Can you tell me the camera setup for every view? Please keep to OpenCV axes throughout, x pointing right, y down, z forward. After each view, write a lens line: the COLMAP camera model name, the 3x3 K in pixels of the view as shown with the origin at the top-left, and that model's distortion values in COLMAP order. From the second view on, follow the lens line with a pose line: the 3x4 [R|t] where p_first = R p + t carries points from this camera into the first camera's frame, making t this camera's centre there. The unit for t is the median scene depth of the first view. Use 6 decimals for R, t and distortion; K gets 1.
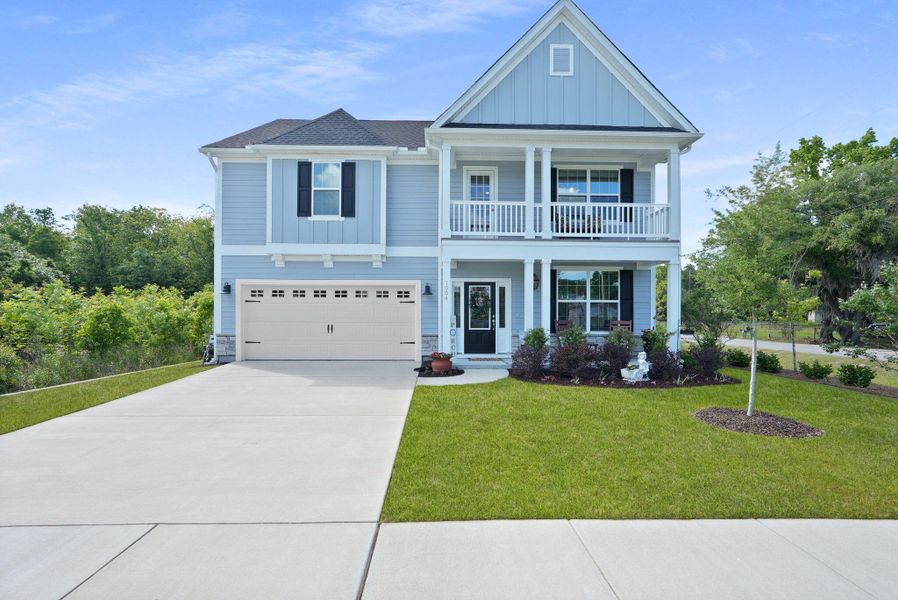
lens RADIAL K [[425.4, 0, 447.9], [0, 425.4, 305.5], [0, 0, 1]] dist [-0.004772, -0.000294]
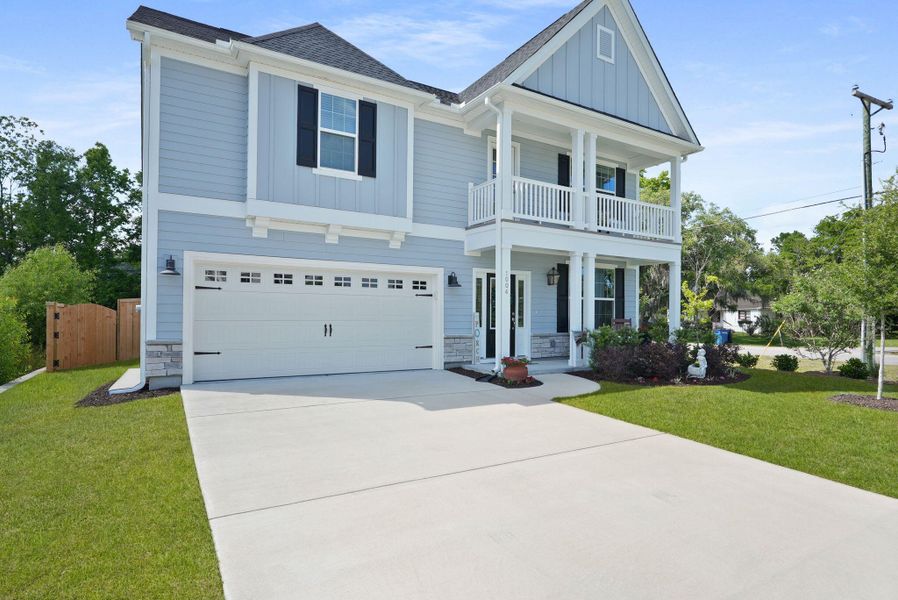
lens RADIAL K [[475.9, 0, 443.4], [0, 475.9, 305.1], [0, 0, 1]] dist [-0.018821, -0.001198]
pose [[0.877973, 0.013239, 0.478526, -0.495388], [-0.019695, 0.999770, 0.008475, 0.002285], [-0.478304, -0.016866, 0.878032, 0.215822]]
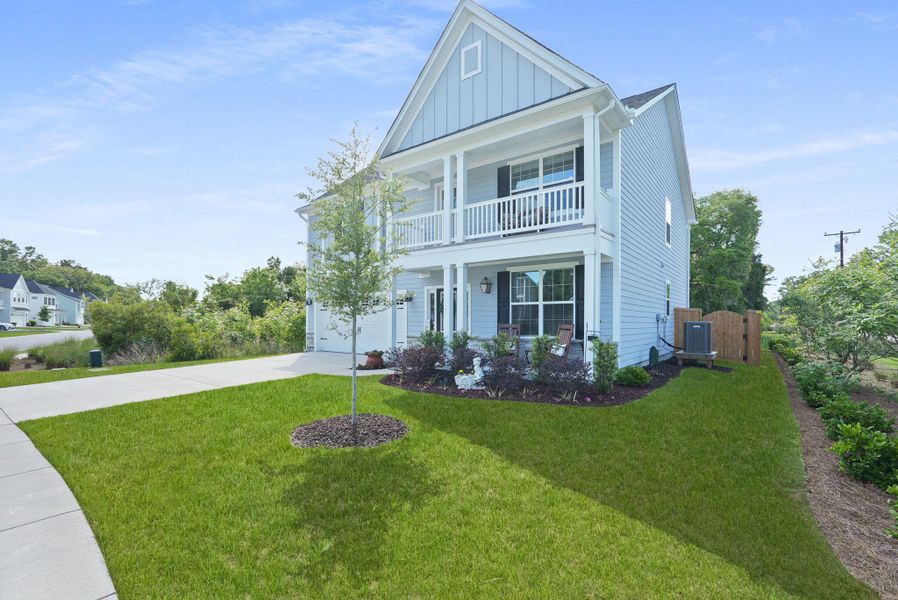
lens RADIAL K [[398.6, 0, 462.5], [0, 398.6, 312.6], [0, 0, 1]] dist [-0.010842, 0.007680]
pose [[0.793675, -0.013980, -0.608181, 0.730032], [0.014299, 0.999888, -0.004325, 0.011629], [0.608173, -0.005264, 0.793787, 0.226909]]
